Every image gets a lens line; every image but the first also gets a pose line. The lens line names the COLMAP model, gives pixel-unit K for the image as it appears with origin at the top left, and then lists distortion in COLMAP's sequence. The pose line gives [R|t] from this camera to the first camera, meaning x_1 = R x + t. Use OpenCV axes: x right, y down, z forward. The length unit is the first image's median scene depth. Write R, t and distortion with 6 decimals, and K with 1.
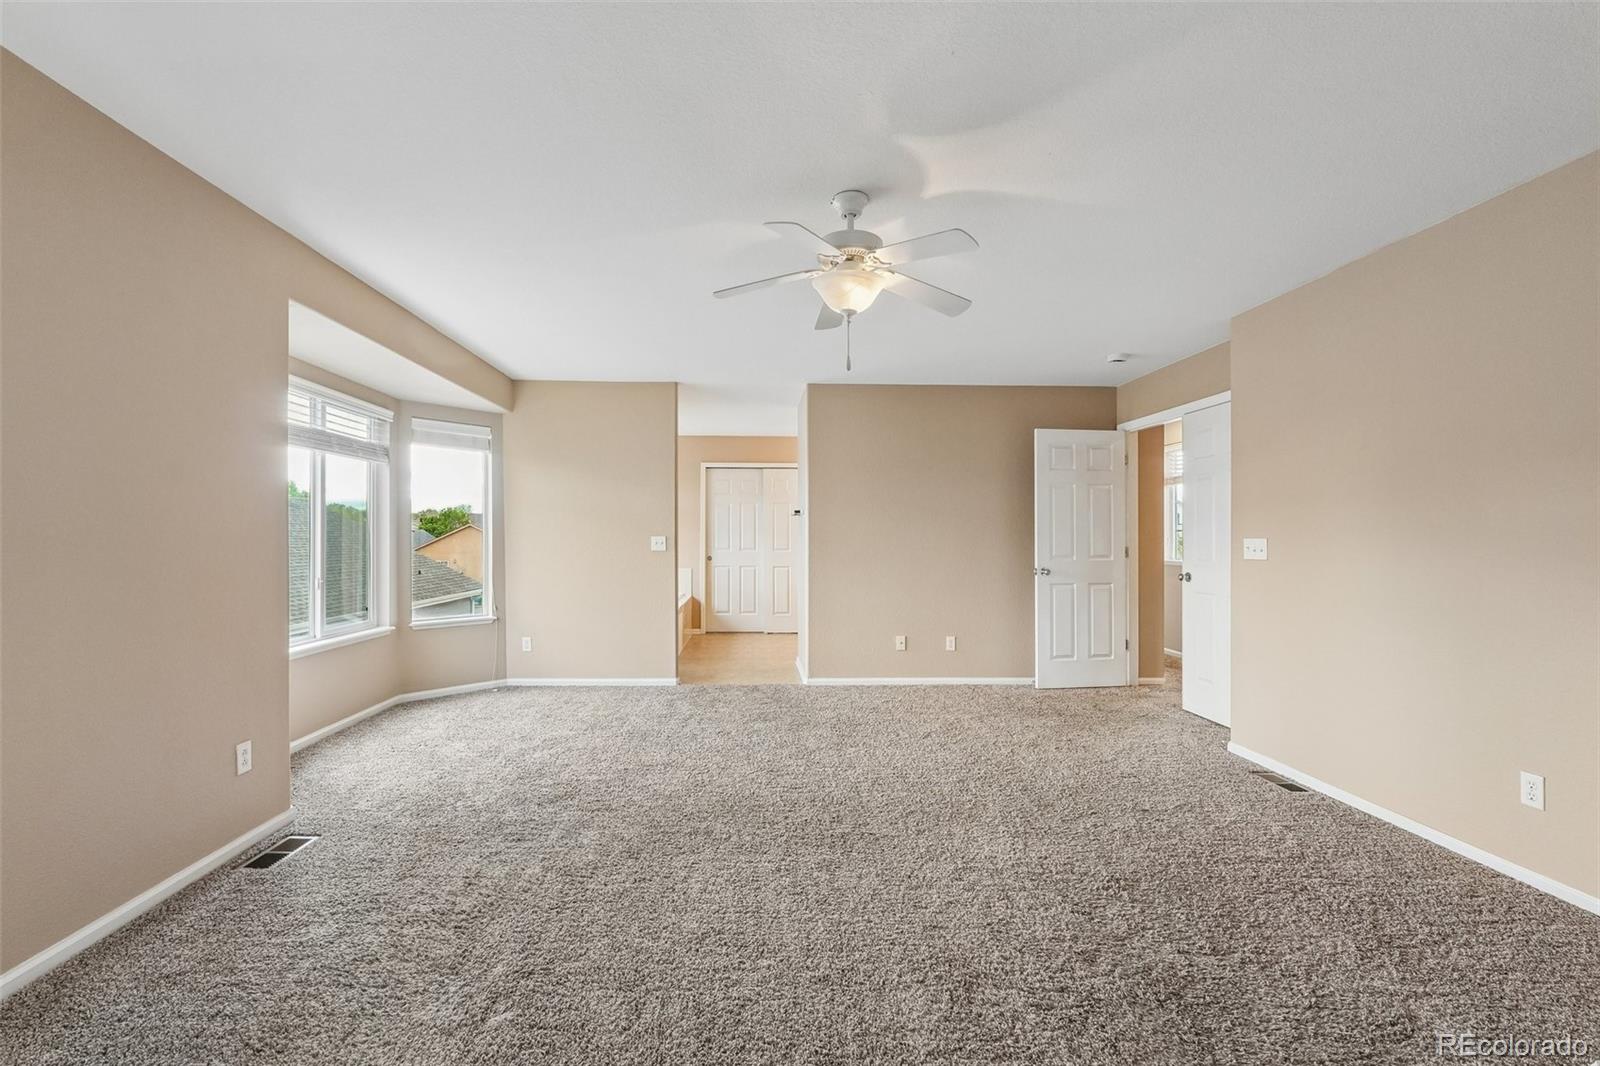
lens RADIAL K [[683.3, 0, 796.7], [0, 683.3, 534.5], [0, 0, 1]] dist [-0.002350, 0.001122]
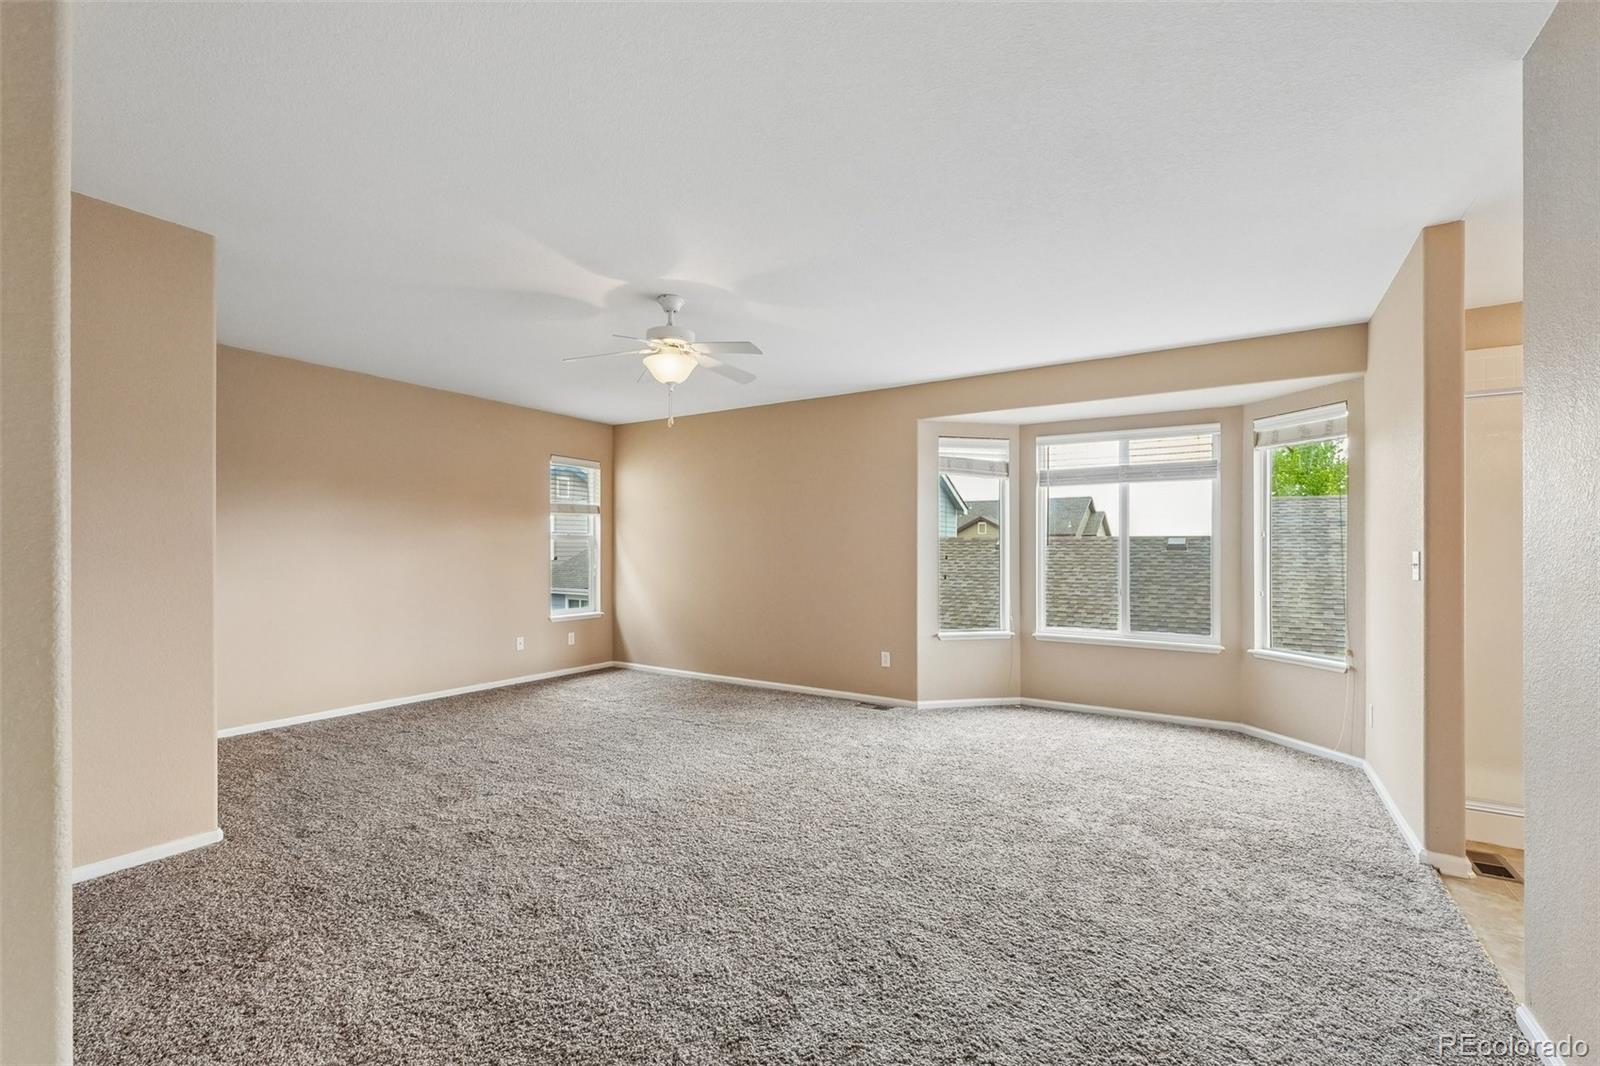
lens RADIAL K [[683.3, 0, 796.6], [0, 683.3, 543.3], [0, 0, 1]] dist [-0.002350, 0.001122]
pose [[-0.602323, -0.004823, -0.798238, 0.854898], [0.002142, 0.999968, -0.007658, -0.007266], [0.798250, -0.006322, -0.602293, 1.723589]]
